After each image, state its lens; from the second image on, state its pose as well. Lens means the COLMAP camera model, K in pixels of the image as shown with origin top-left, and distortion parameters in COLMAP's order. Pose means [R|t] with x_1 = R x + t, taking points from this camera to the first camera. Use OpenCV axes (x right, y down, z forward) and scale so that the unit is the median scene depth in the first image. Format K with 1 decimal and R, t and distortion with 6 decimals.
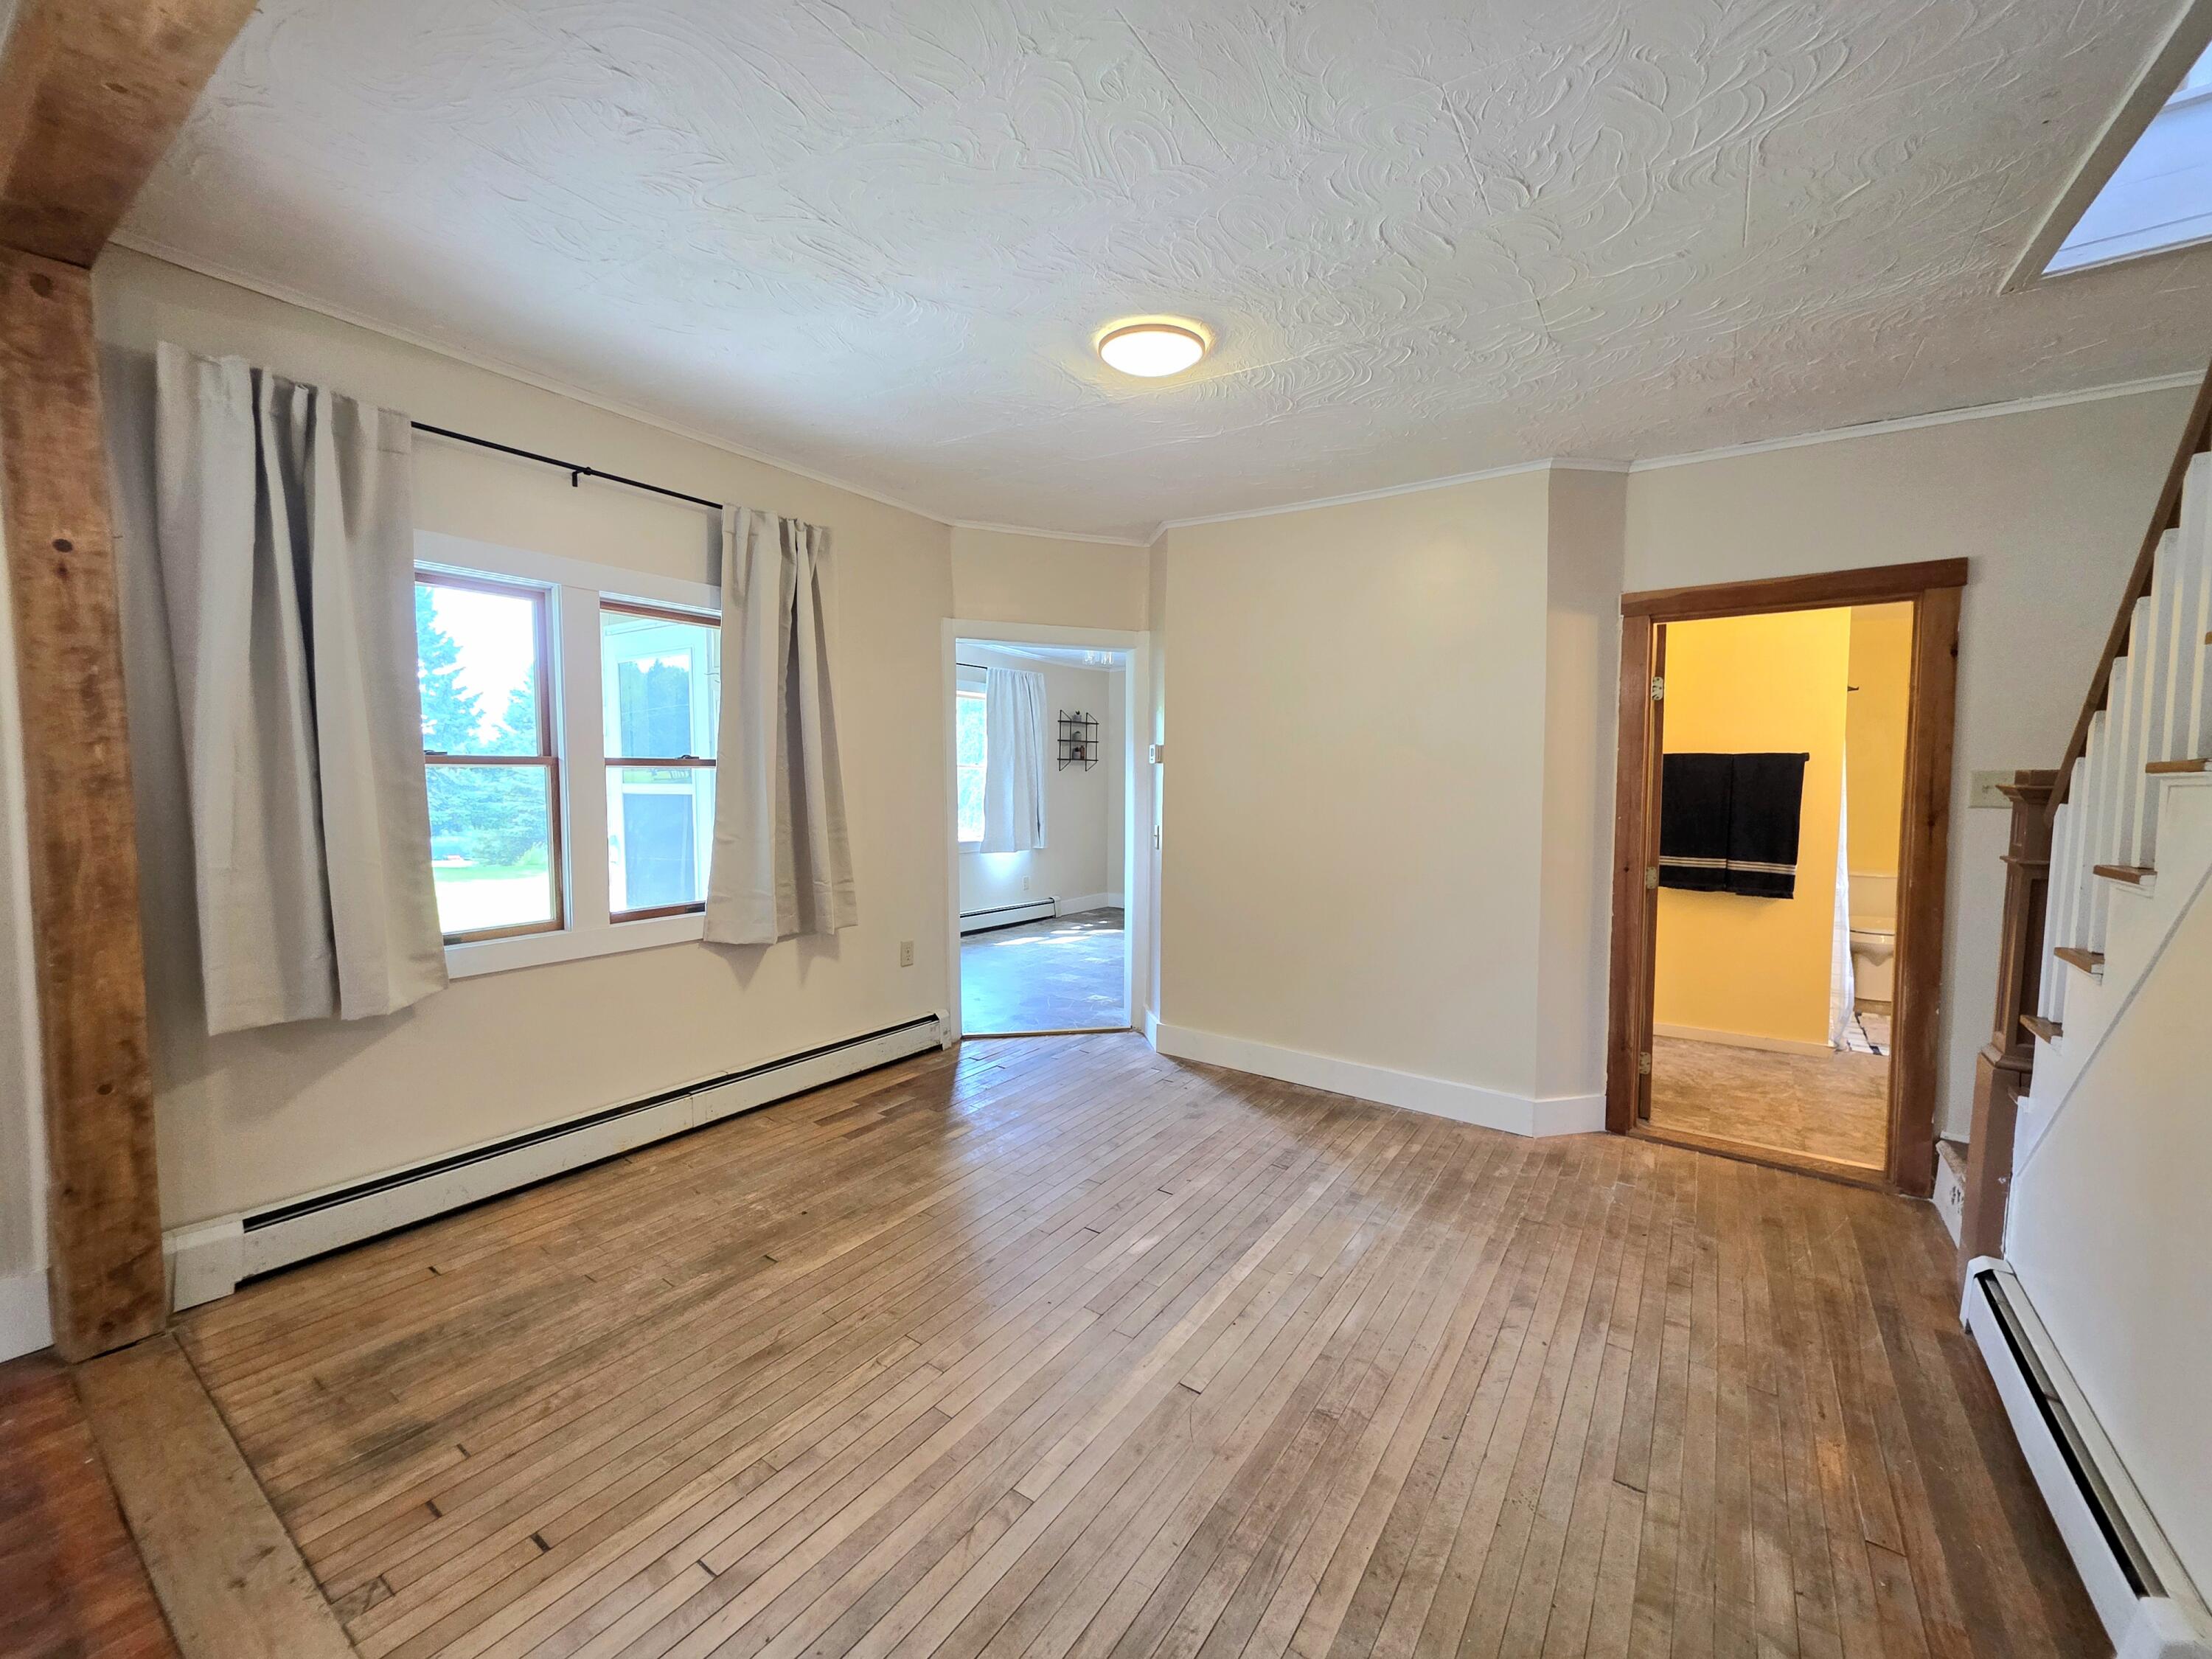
lens RADIAL K [[885.8, 0, 1113.0], [0, 885.8, 832.7], [0, 0, 1]] dist [0.001751, -0.000845]
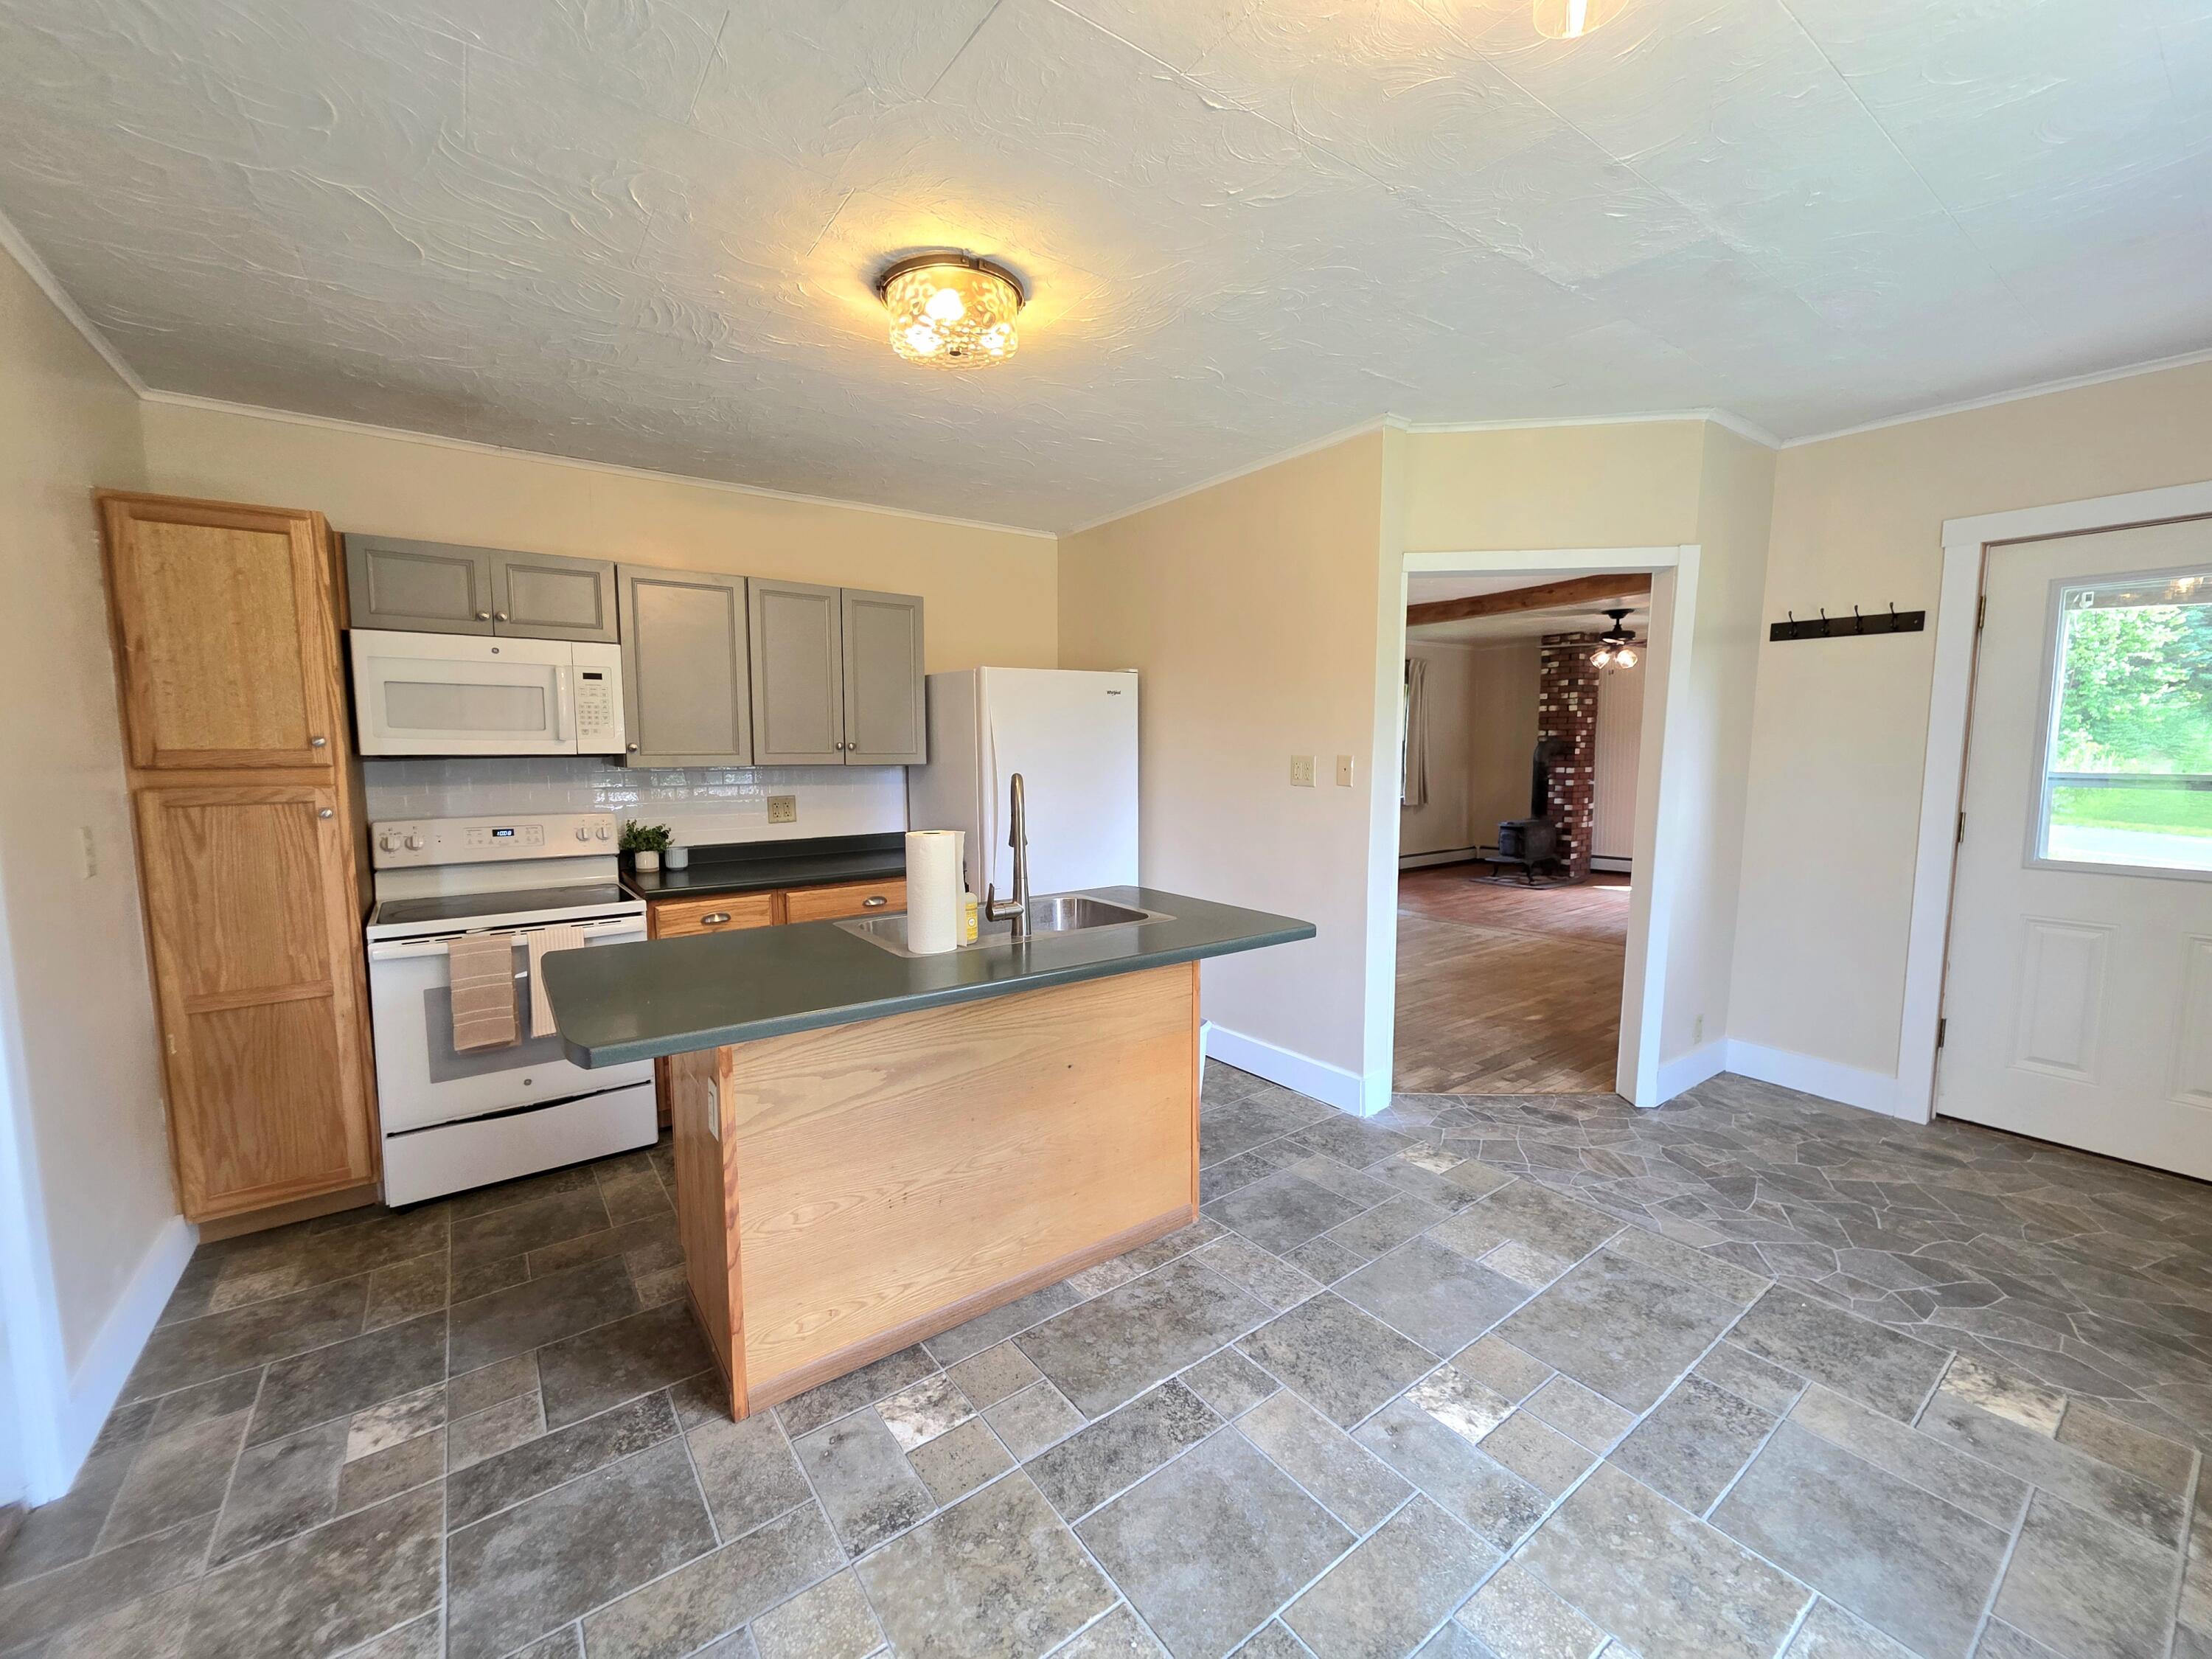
lens RADIAL K [[882.8, 0, 1112.3], [0, 882.8, 830.0], [0, 0, 1]] dist [-0.000218, 0.000768]
pose [[-0.941794, -0.038504, 0.333978, -0.008888], [0.017972, 0.986233, 0.164382, -0.204596], [-0.335710, 0.160816, -0.928136, 2.803327]]
